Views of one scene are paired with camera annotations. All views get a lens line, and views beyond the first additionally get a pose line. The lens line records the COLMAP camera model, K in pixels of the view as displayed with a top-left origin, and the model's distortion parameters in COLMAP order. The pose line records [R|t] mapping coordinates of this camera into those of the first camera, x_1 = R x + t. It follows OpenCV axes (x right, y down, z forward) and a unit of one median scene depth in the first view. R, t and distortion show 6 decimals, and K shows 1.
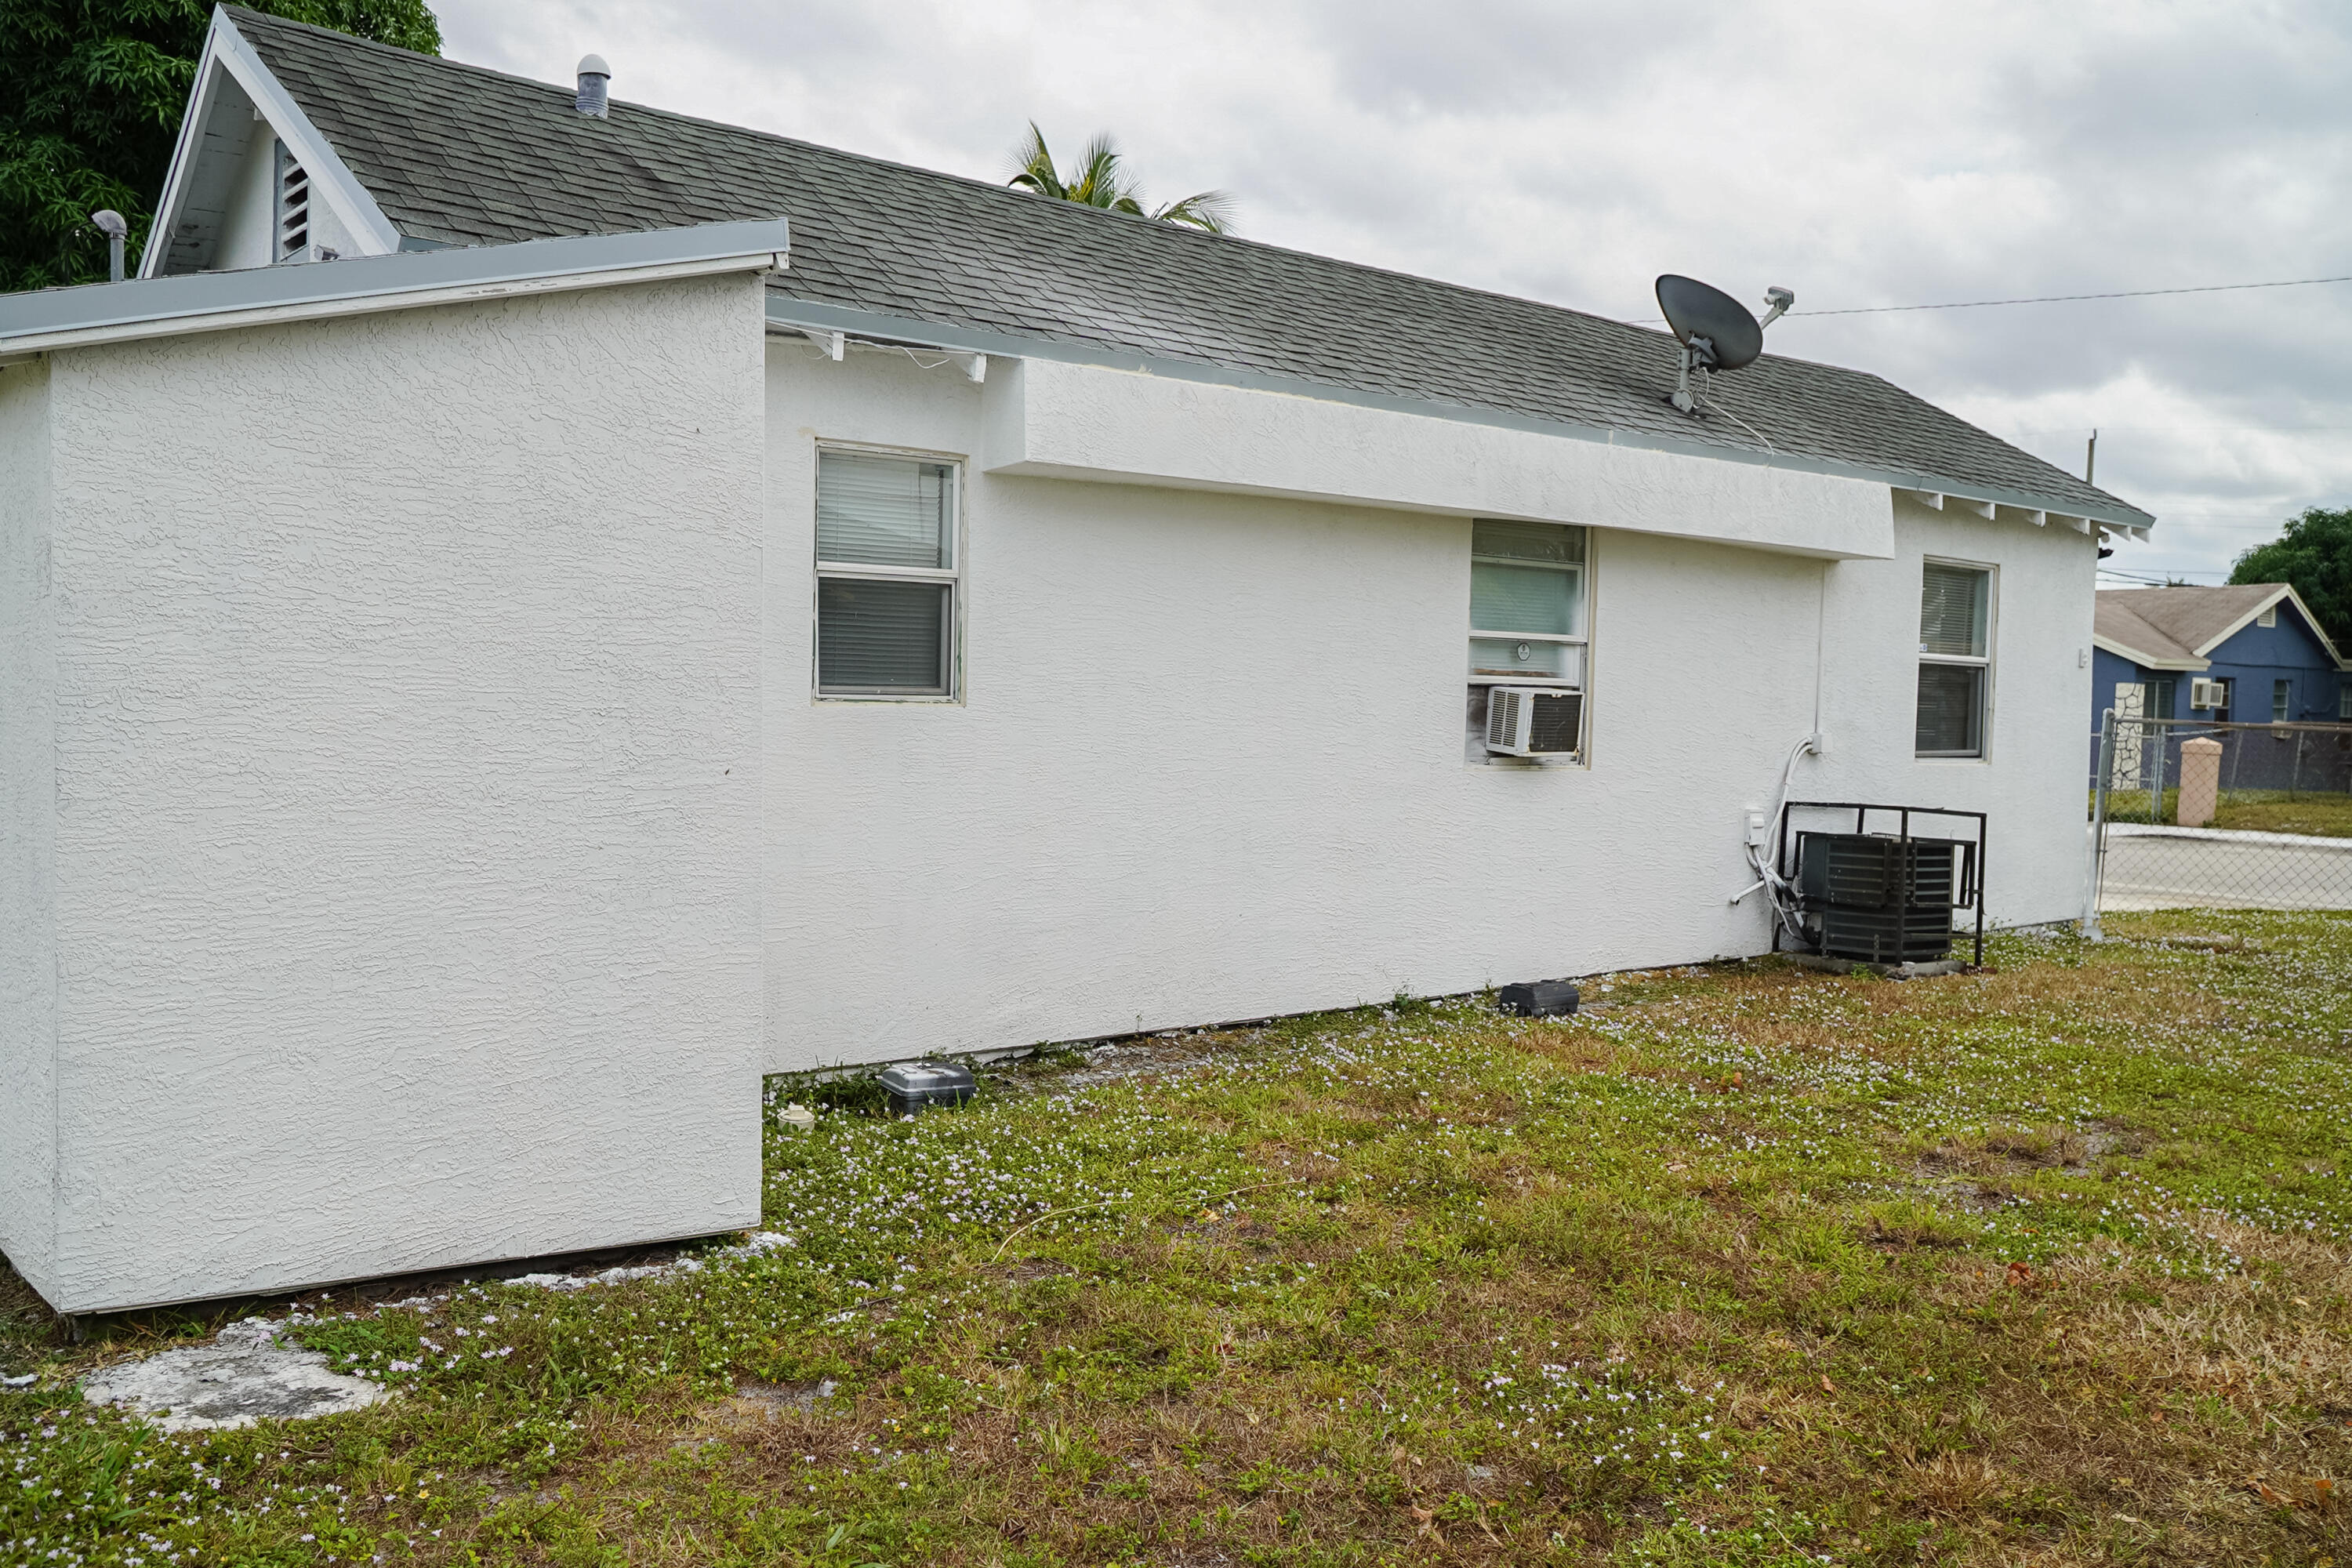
lens RADIAL K [[1939.9, 0, 1169.1], [0, 1939.9, 782.0], [0, 0, 1]] dist [0.008252, -0.038710]
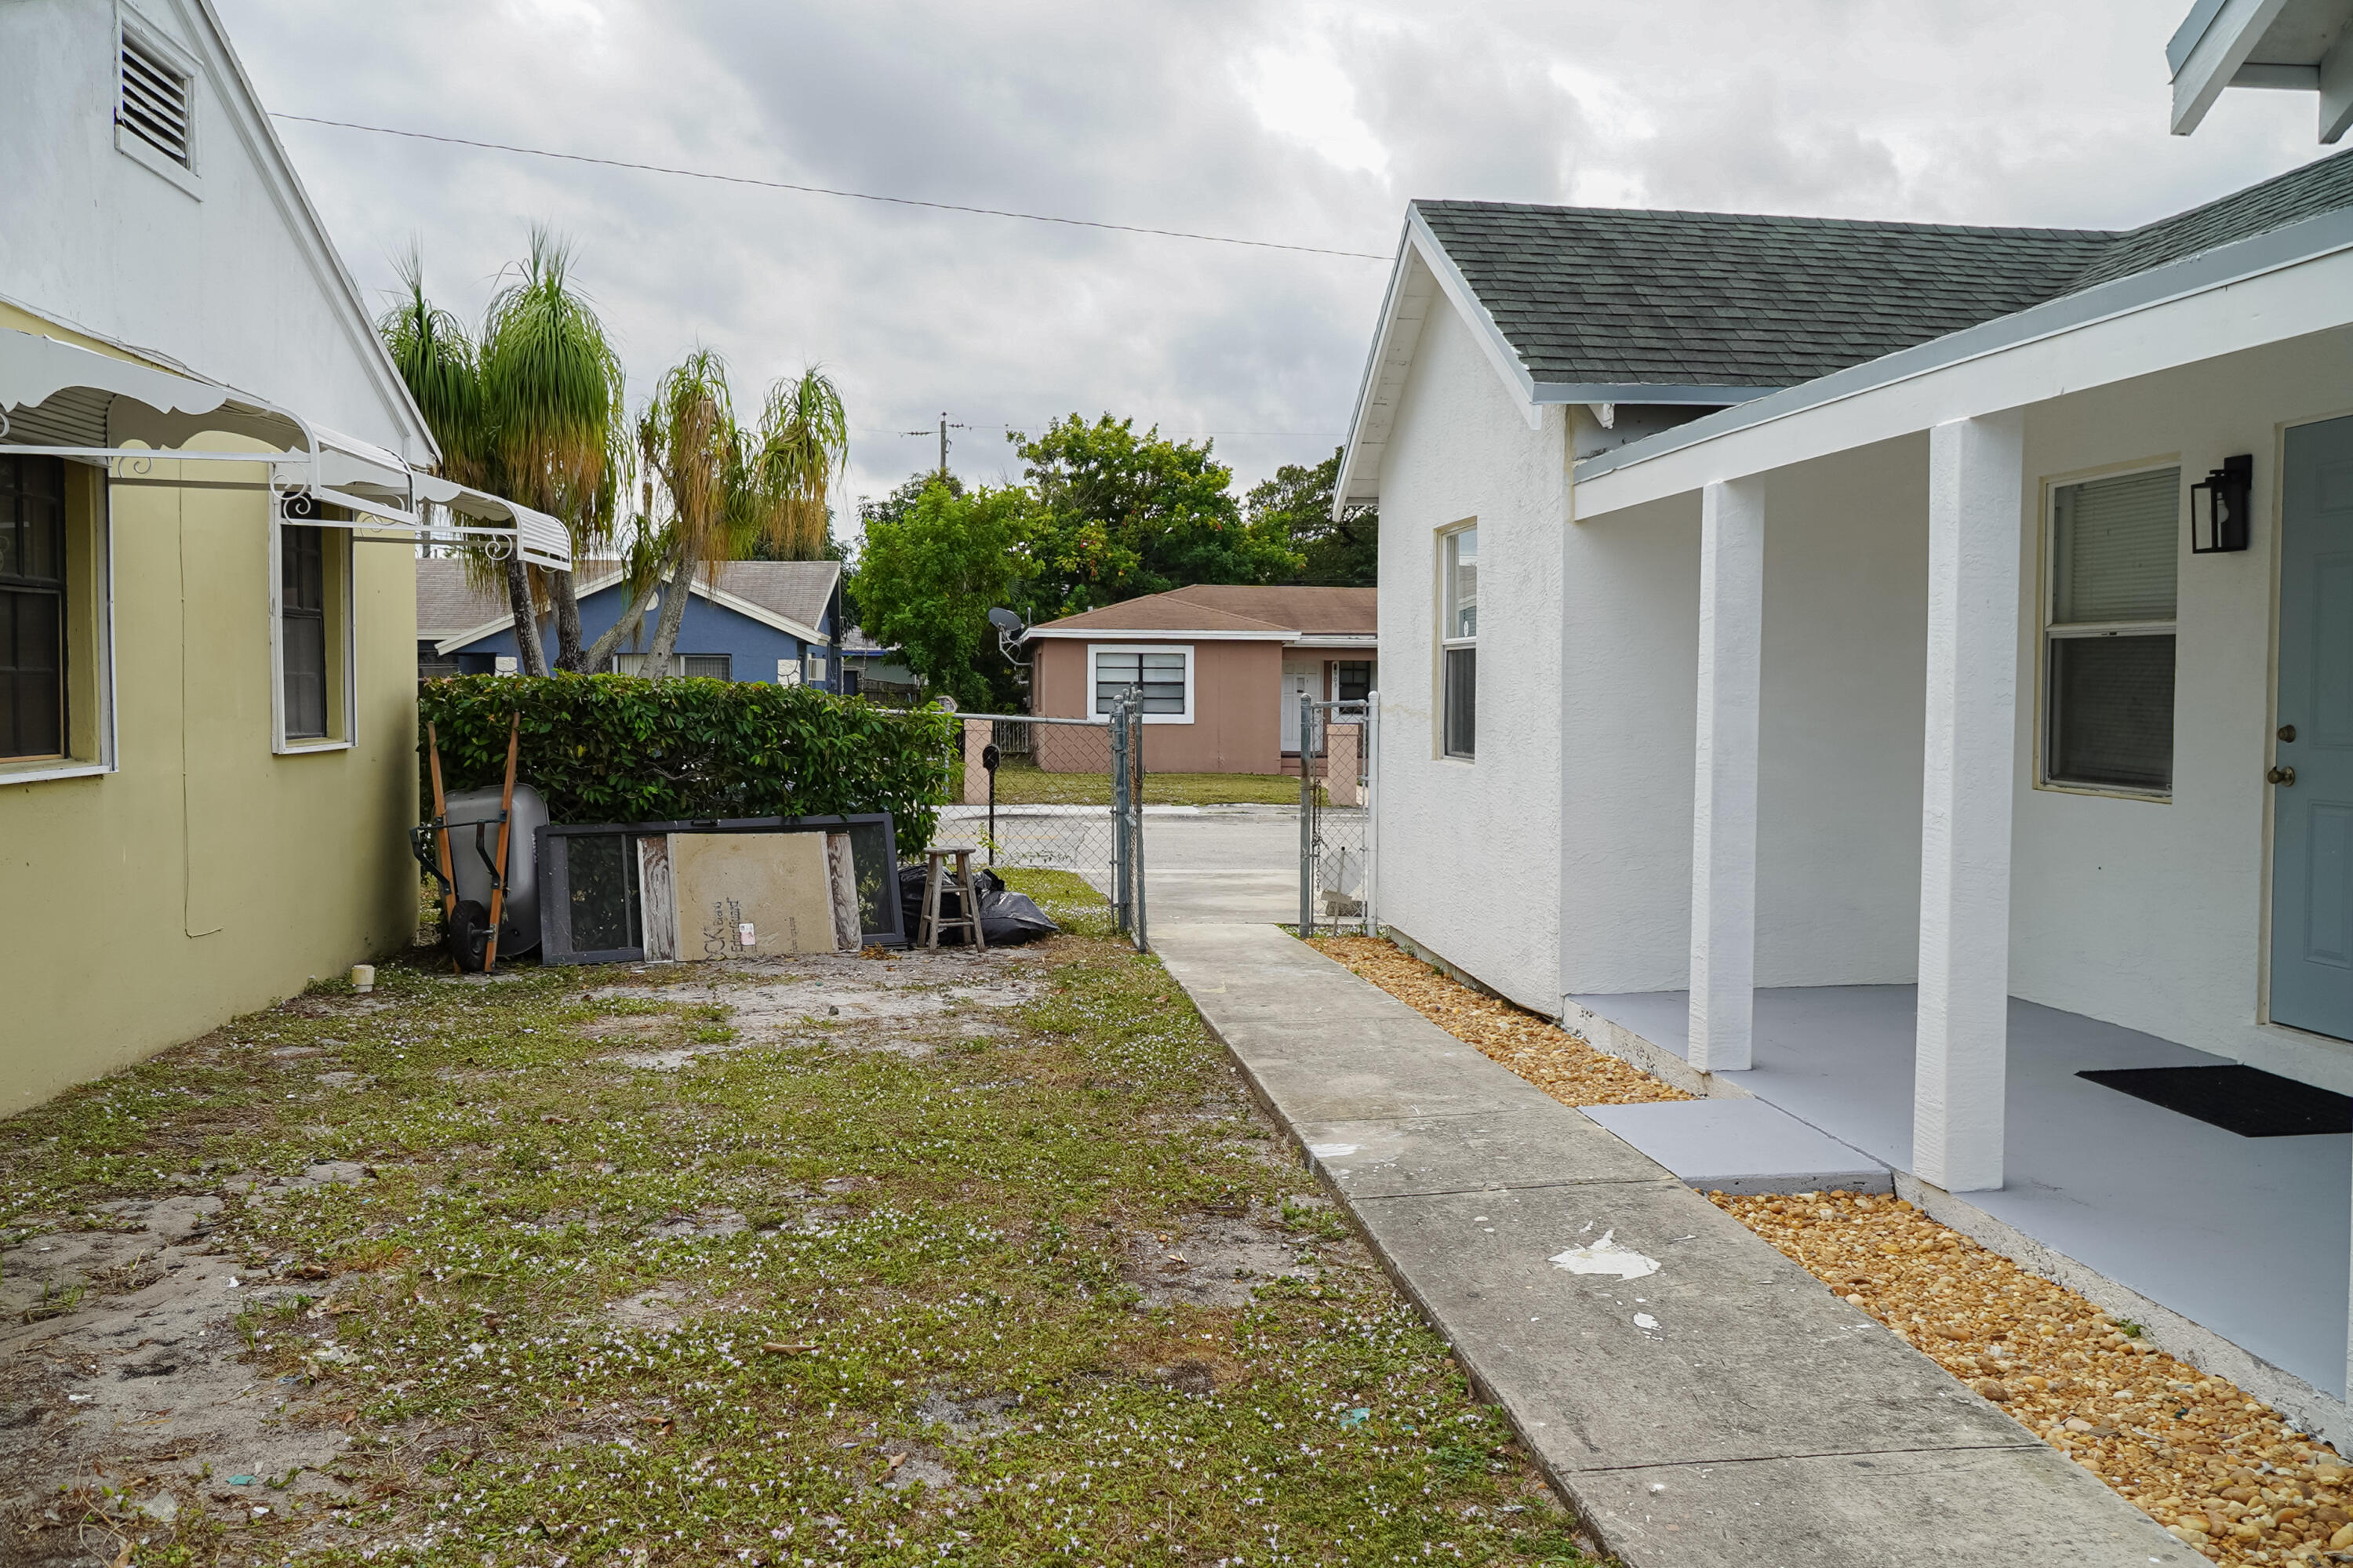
lens RADIAL K [[1924.3, 0, 1172.5], [0, 1924.3, 778.9], [0, 0, 1]] dist [0.012501, 0.011037]
pose [[0.544598, -0.057930, 0.836694, -0.766458], [0.046237, 0.998168, 0.039015, -0.074332], [-0.837422, 0.017439, 0.546279, 1.166081]]
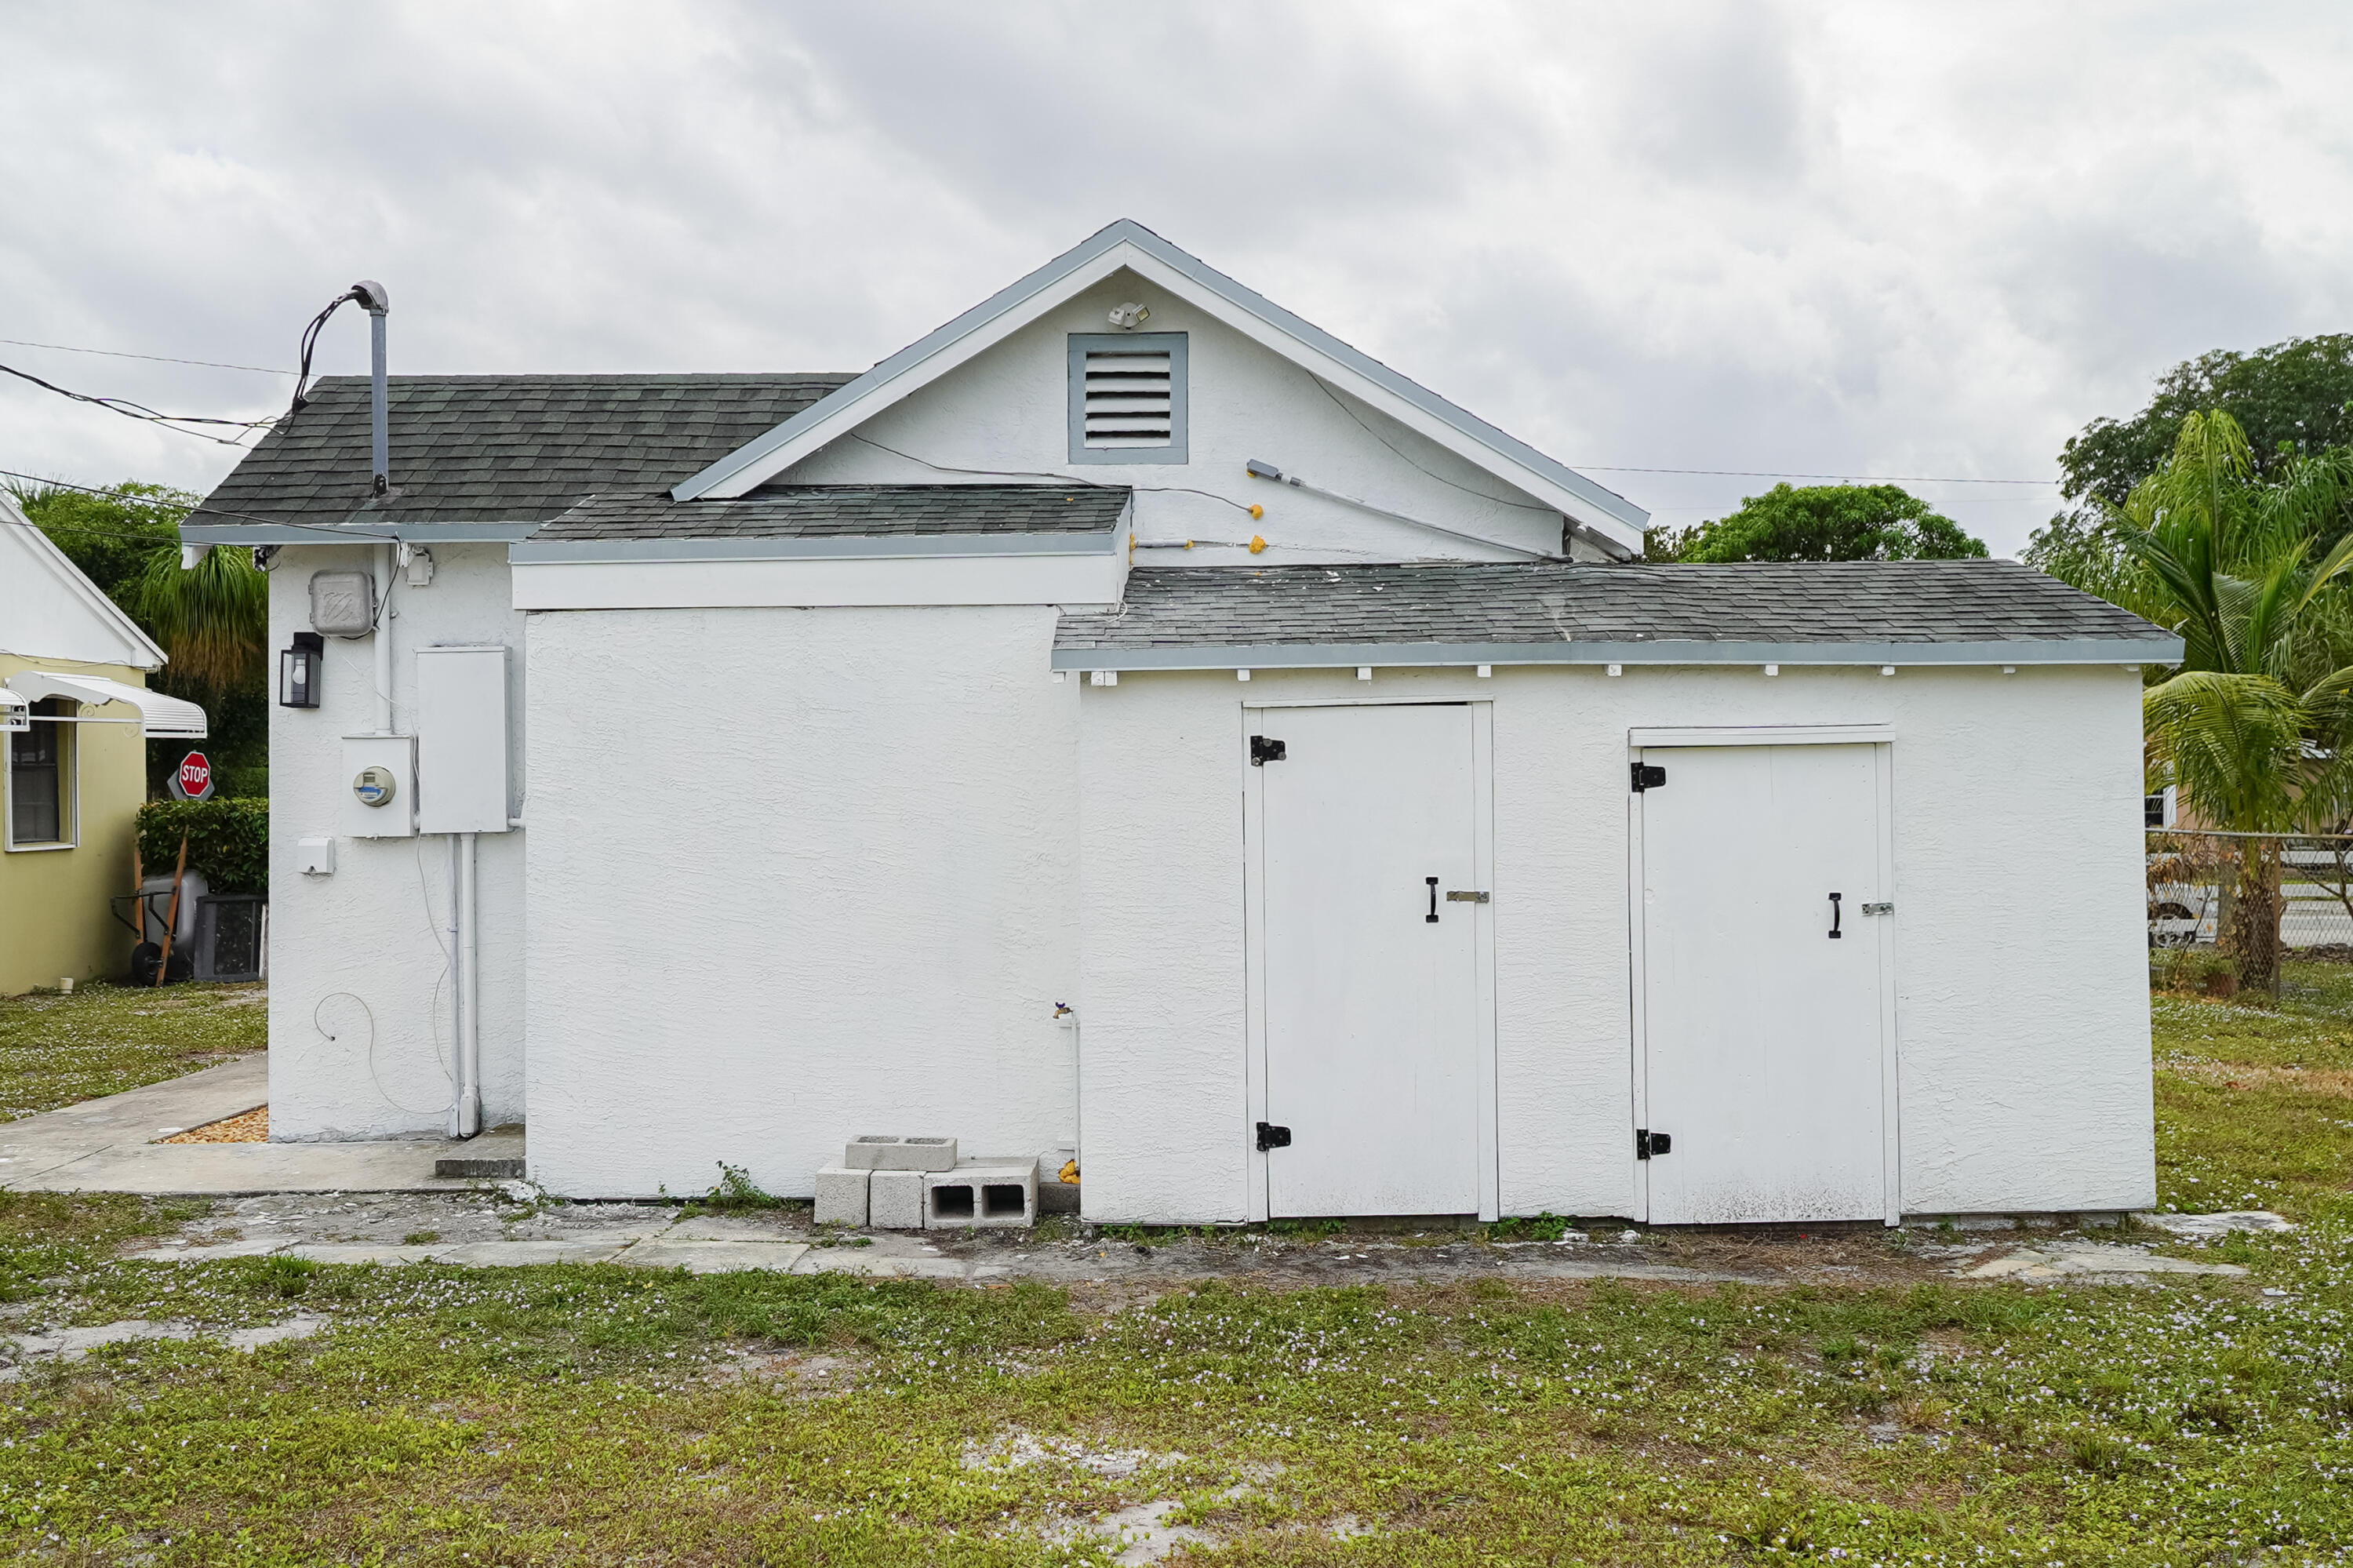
lens RADIAL K [[2293.2, 0, 1176.5], [0, 2293.2, 784.0], [0, 0, 1]] dist [0.029380, 0.009967]
pose [[0.647664, -0.029168, 0.761367, -1.039548], [0.057187, 0.998309, -0.010402, -0.052199], [-0.759777, 0.050277, 0.648237, 0.116314]]
